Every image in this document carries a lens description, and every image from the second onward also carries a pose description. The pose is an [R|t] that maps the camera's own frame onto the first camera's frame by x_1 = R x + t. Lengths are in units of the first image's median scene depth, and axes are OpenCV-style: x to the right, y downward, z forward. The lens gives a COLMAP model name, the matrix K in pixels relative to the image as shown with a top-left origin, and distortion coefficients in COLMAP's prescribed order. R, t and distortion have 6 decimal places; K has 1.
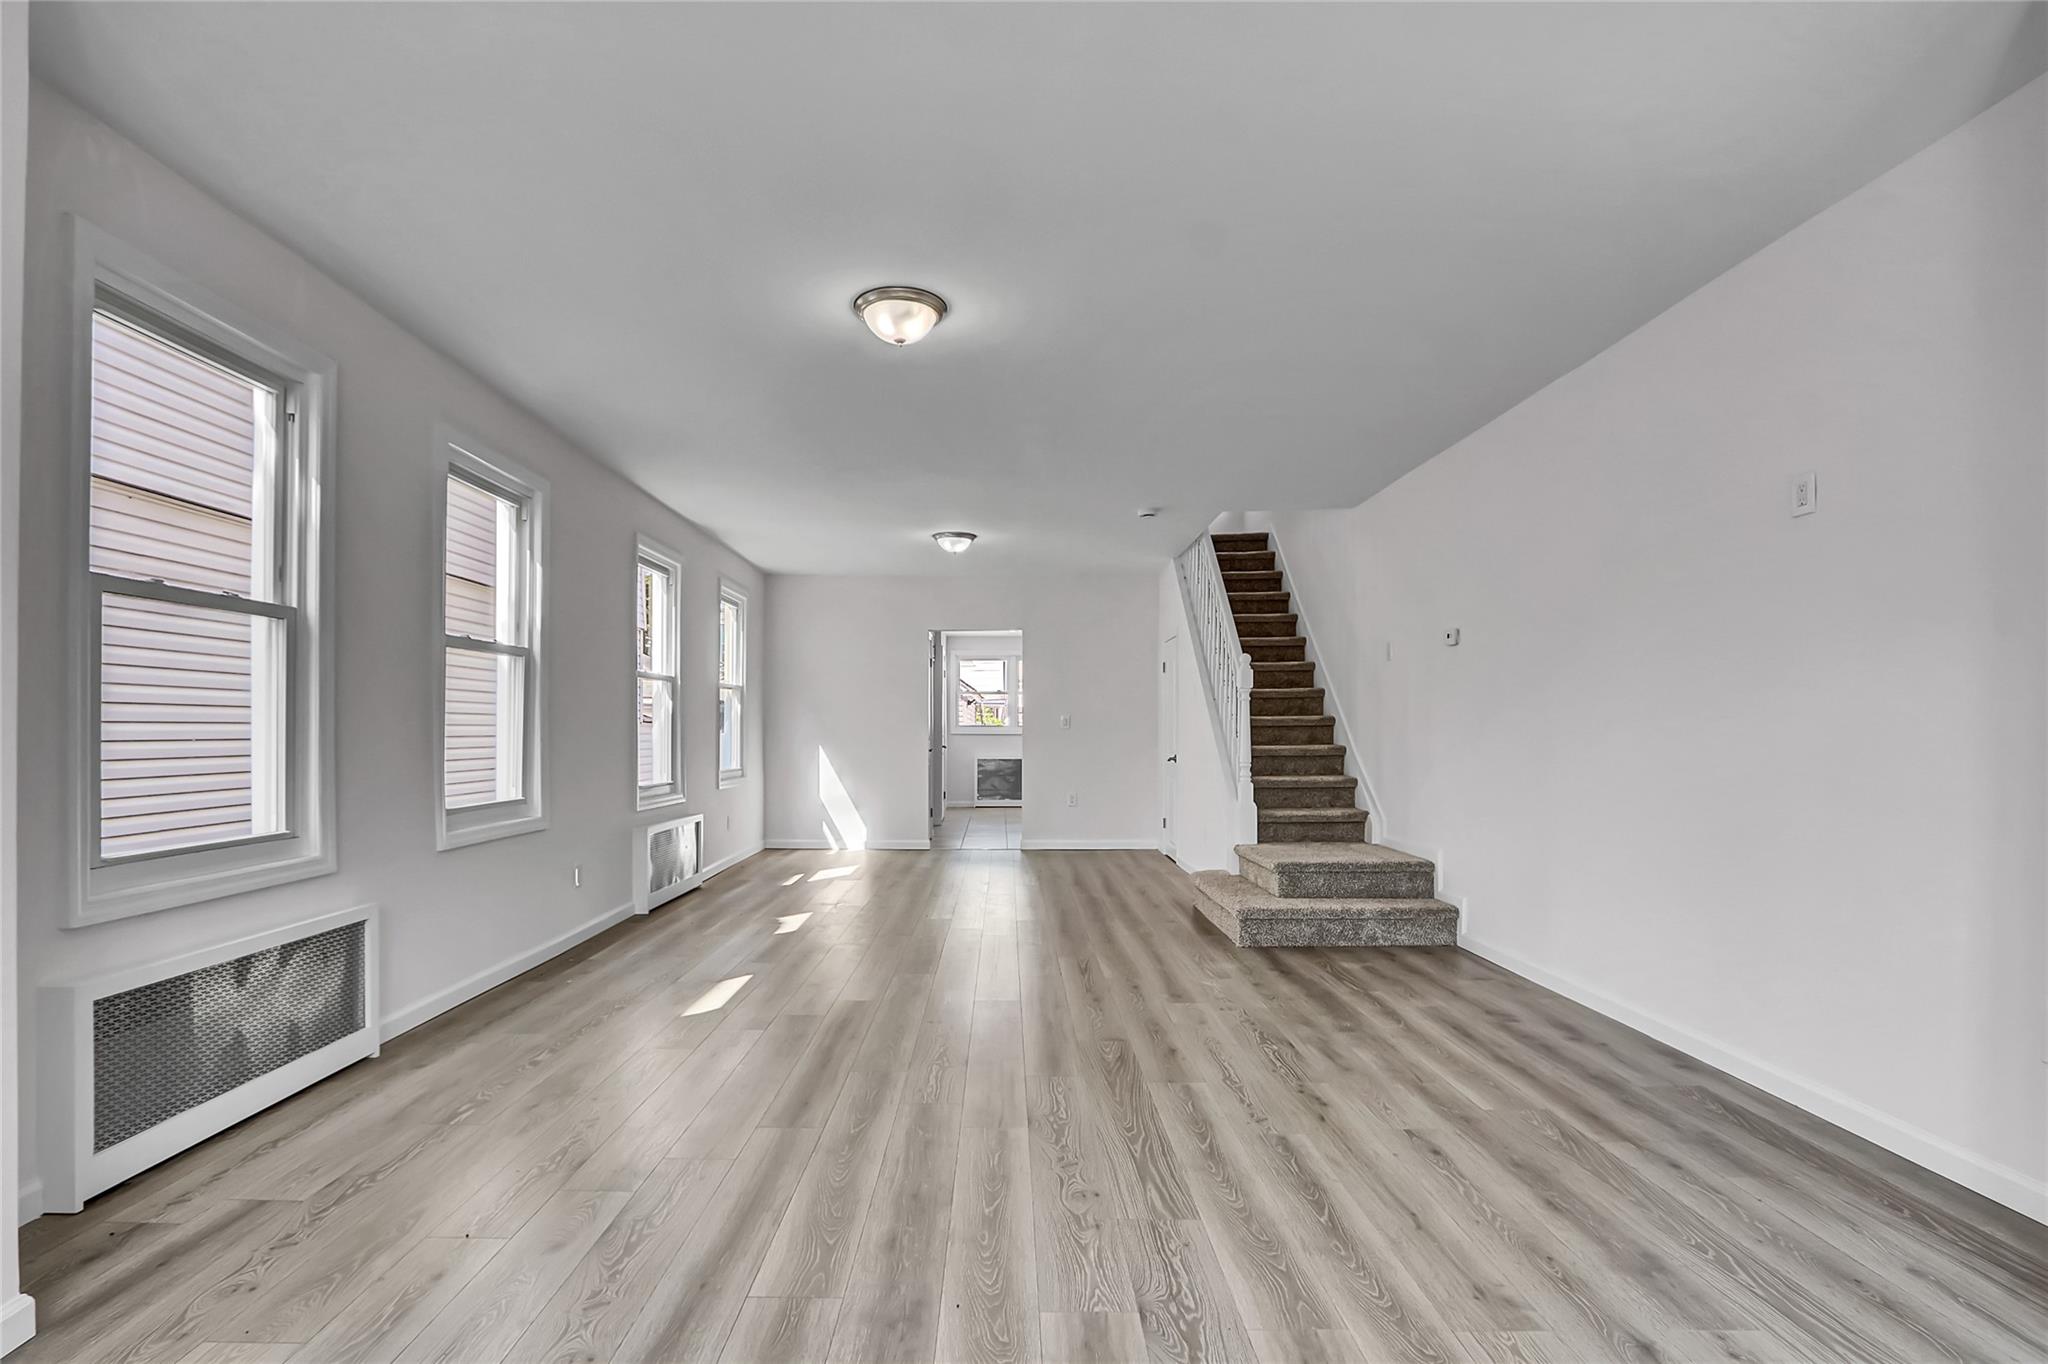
lens RADIAL K [[967.6, 0, 1016.5], [0, 967.6, 711.4], [0, 0, 1]] dist [-0.001021, -0.000020]
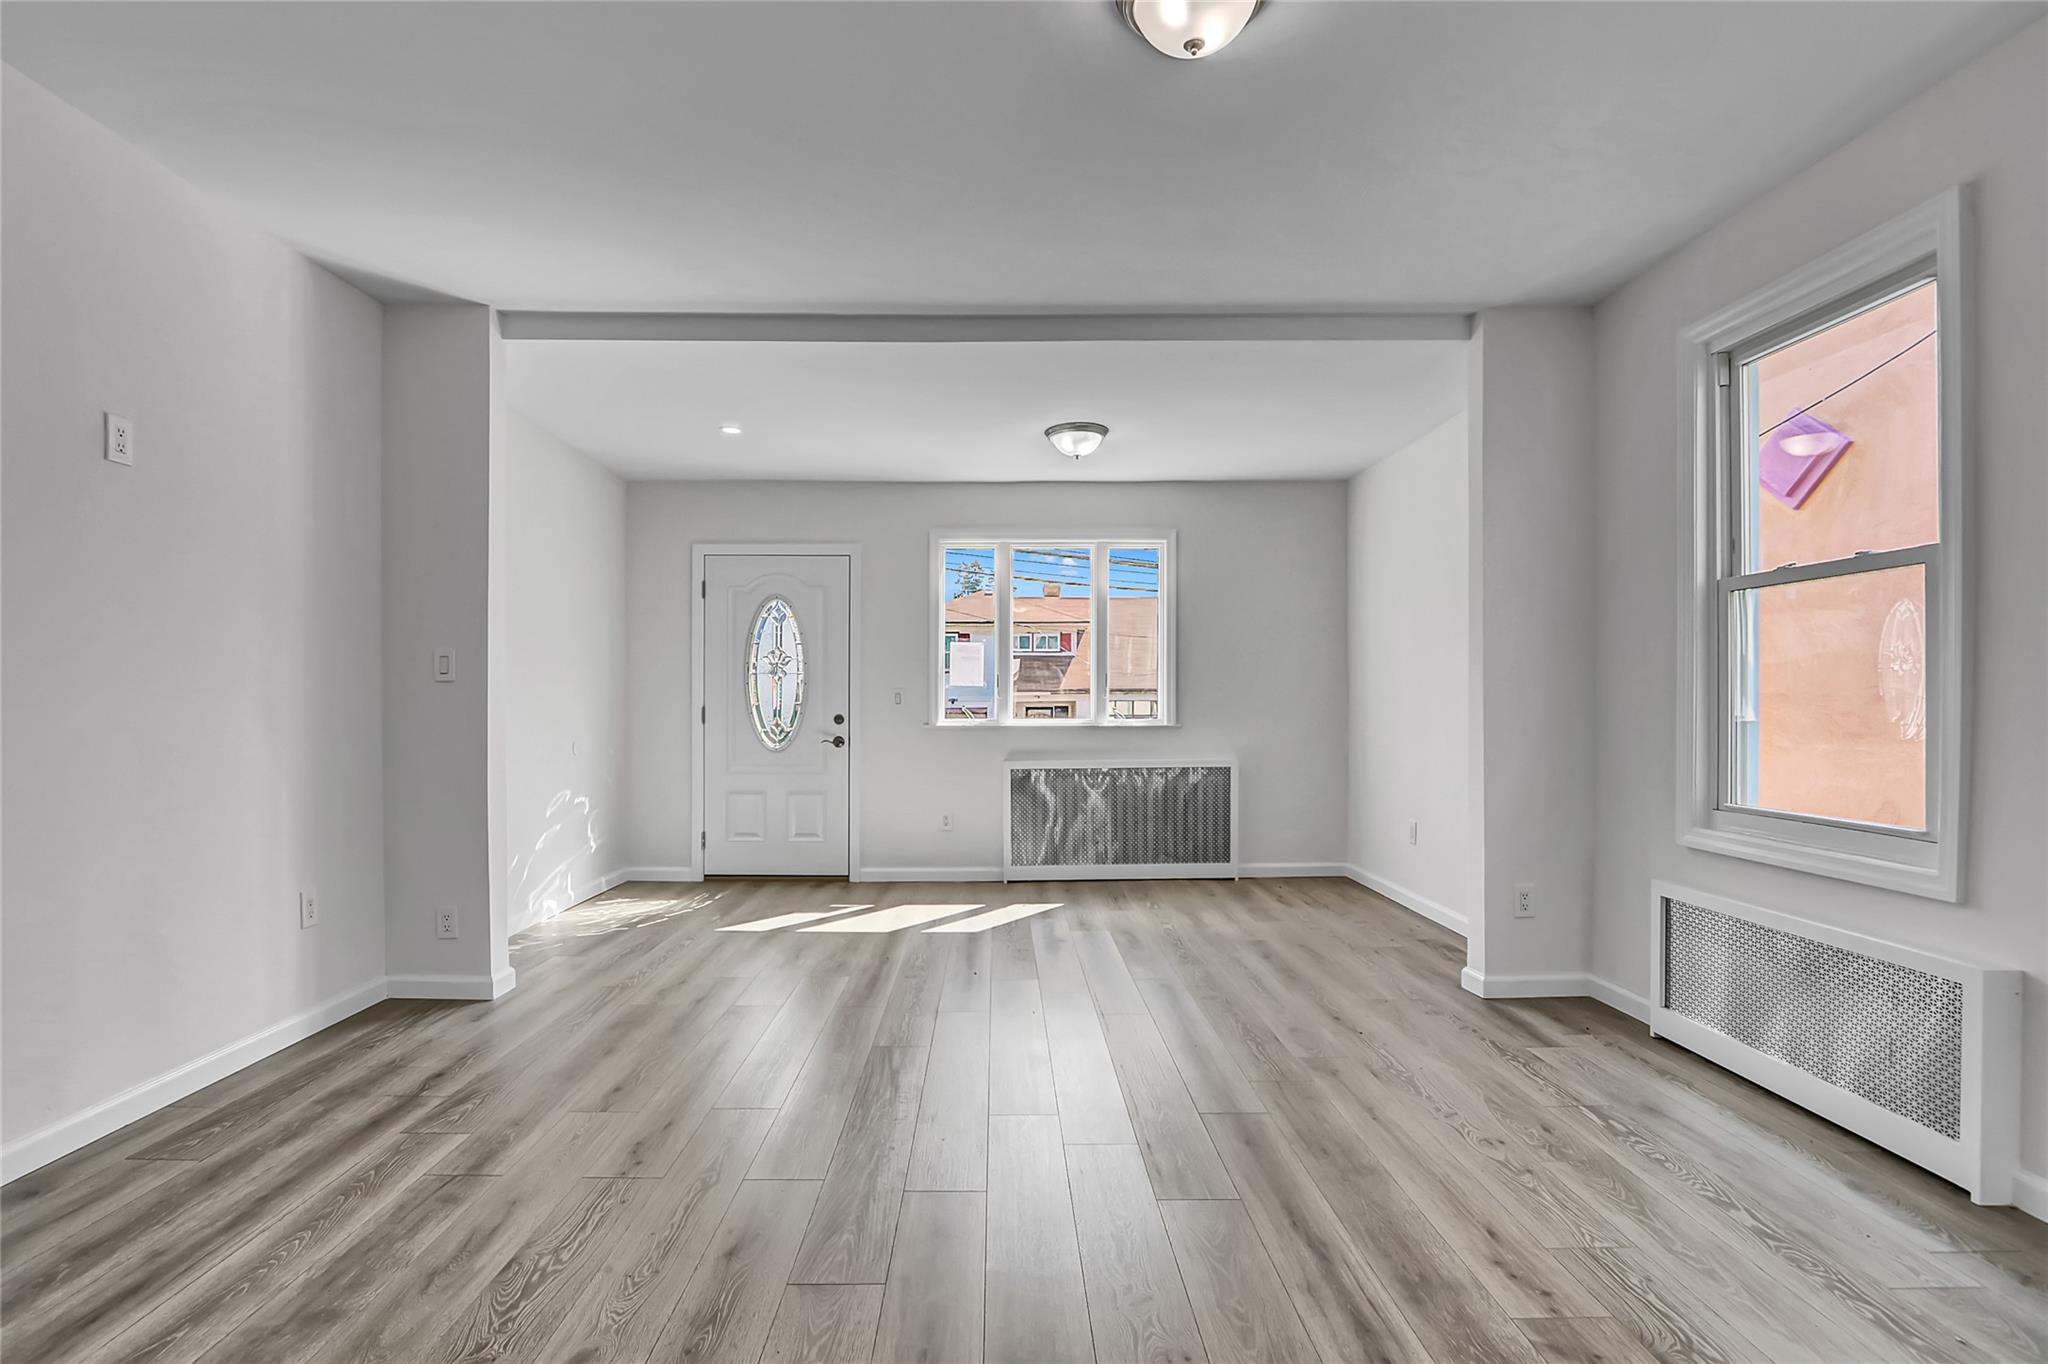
lens RADIAL K [[967.6, 0, 1016.5], [0, 967.6, 711.4], [0, 0, 1]] dist [-0.001021, -0.000020]
pose [[-0.999977, 0.001124, -0.006632, -0.009701], [0.001165, 0.999980, -0.006190, 0.031892], [0.006624, -0.006198, -0.999959, 1.876234]]
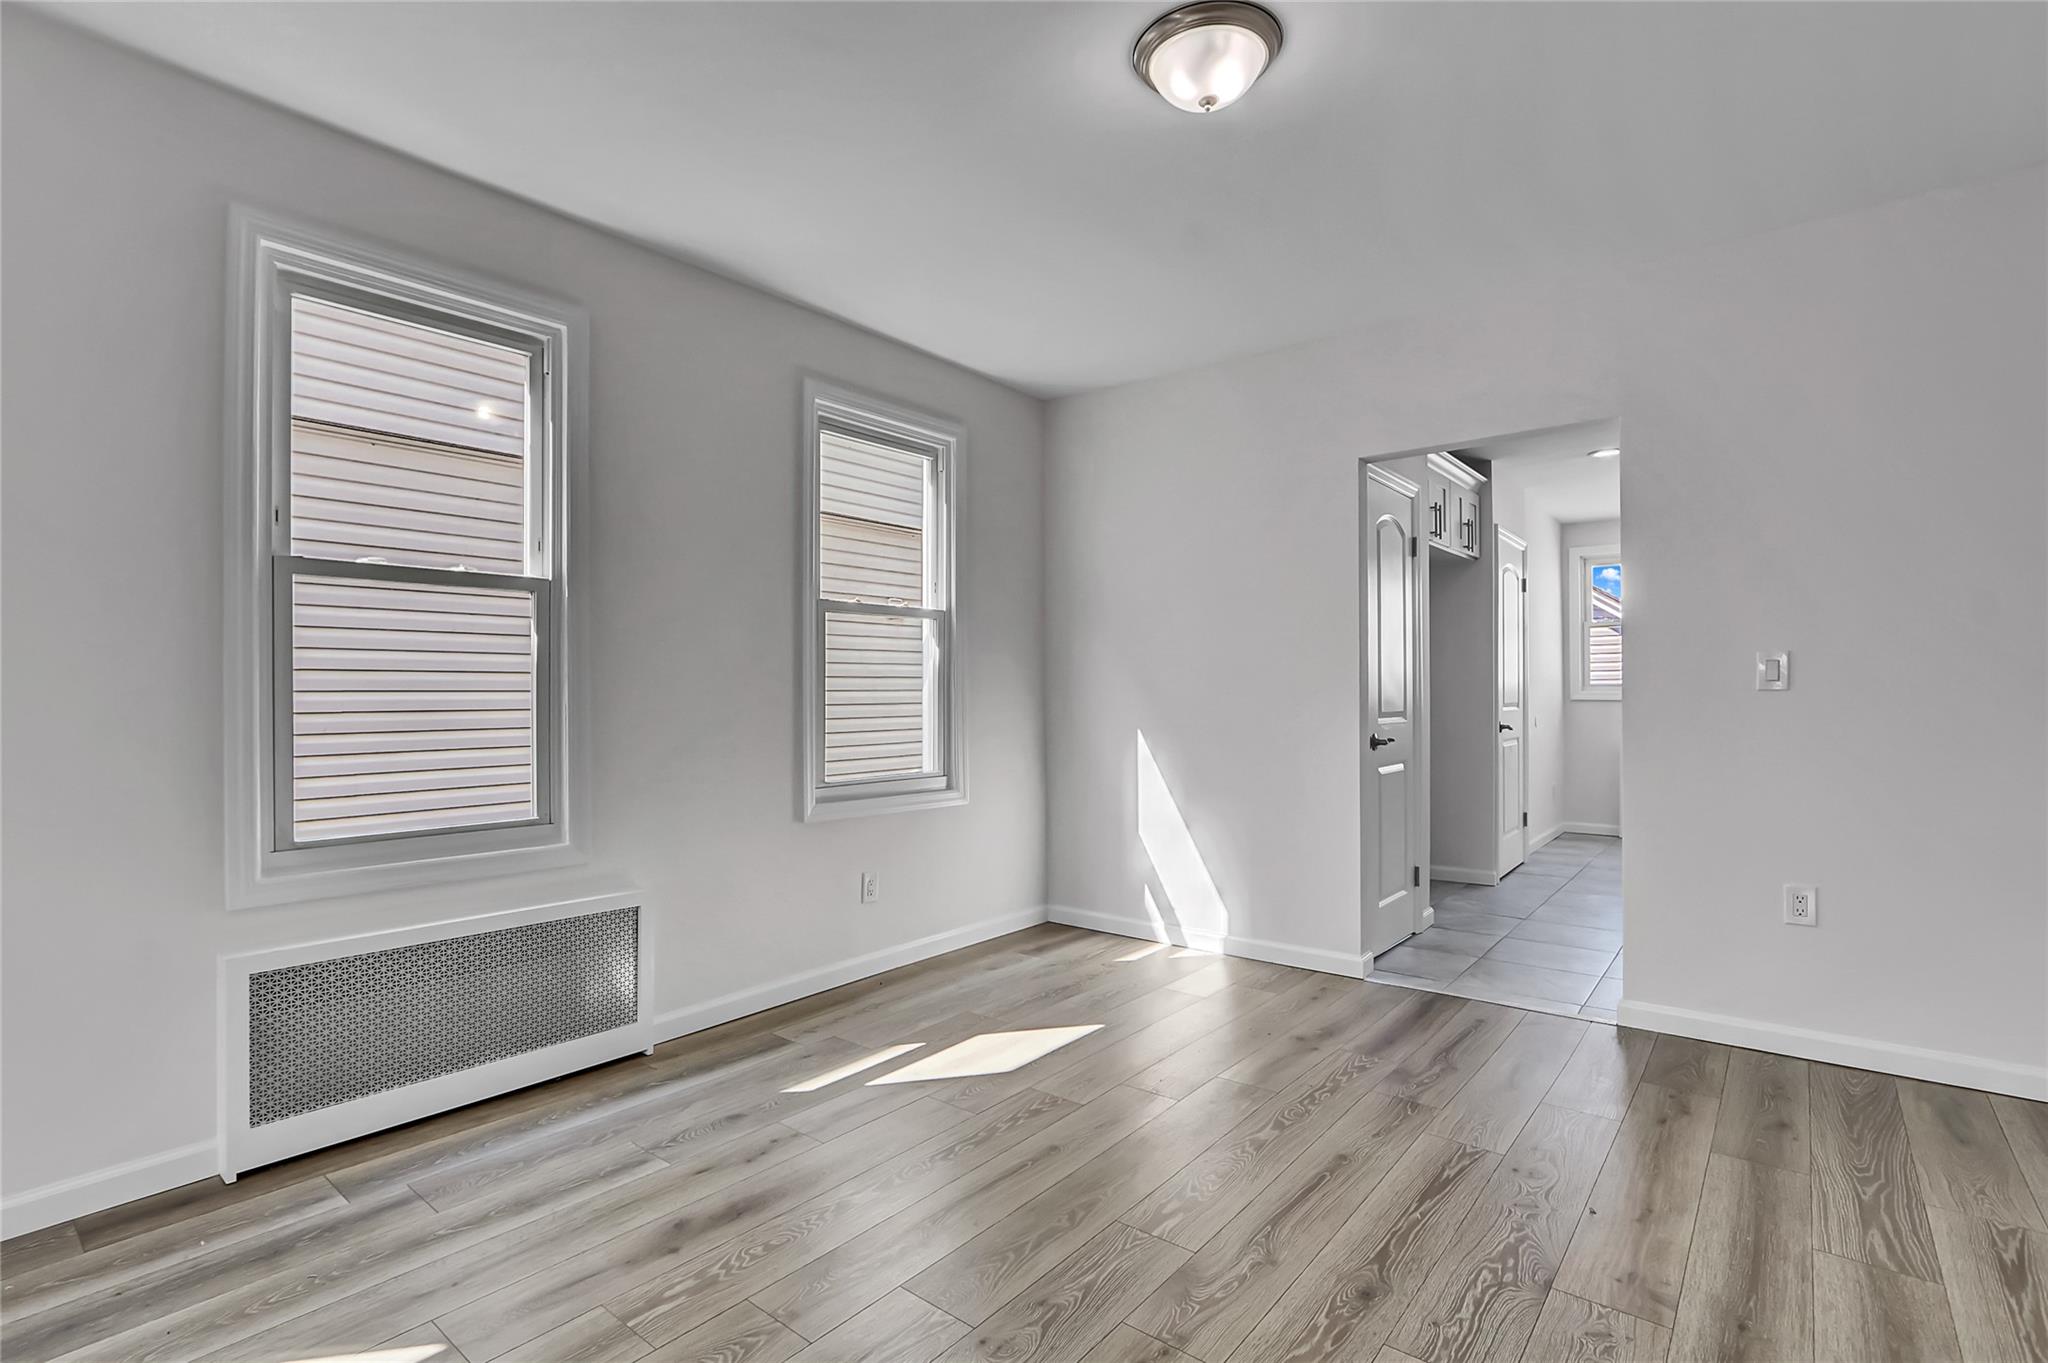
lens RADIAL K [[948.5, 0, 1024.0], [0, 948.5, 681.5], [0, 0, 1]] dist [0.000496, 0.000357]
pose [[0.767147, -0.012698, -0.641345, 0.247307], [0.009490, 0.999919, -0.008447, 0.005400], [0.641401, 0.000394, 0.767206, 0.594347]]
